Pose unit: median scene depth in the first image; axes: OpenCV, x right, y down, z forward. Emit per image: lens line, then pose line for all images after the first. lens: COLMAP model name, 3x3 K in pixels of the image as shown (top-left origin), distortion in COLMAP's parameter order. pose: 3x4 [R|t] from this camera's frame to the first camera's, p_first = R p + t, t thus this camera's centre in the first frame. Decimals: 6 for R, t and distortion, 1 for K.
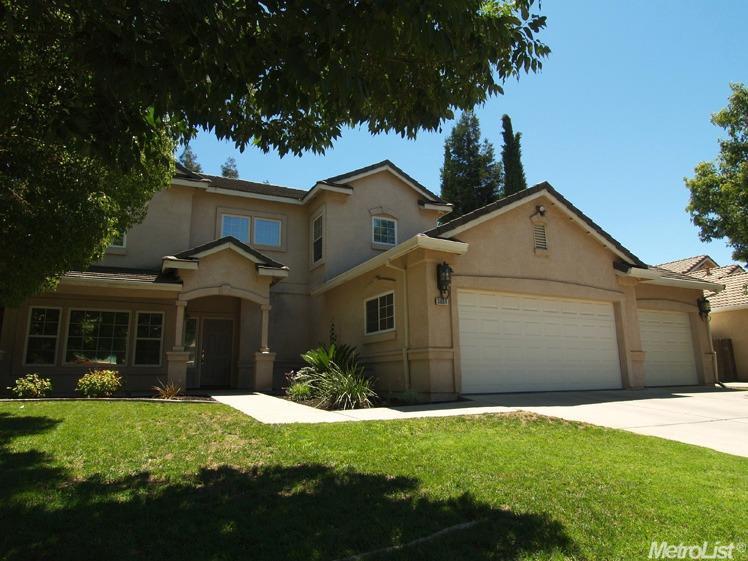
lens RADIAL K [[472.7, 0, 375.3], [0, 472.7, 282.3], [0, 0, 1]] dist [-0.032953, -0.000671]
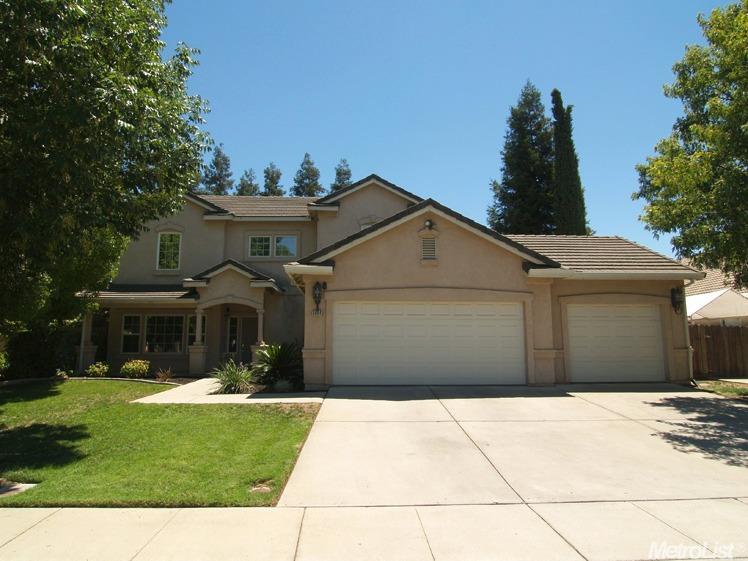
lens RADIAL K [[472.7, 0, 370.2], [0, 472.7, 280.2], [0, 0, 1]] dist [-0.032953, -0.000671]
pose [[0.921912, -0.044879, -0.384792, 0.600434], [0.065718, 0.996989, 0.041171, -0.070983], [0.381786, -0.063244, 0.922085, -0.090801]]
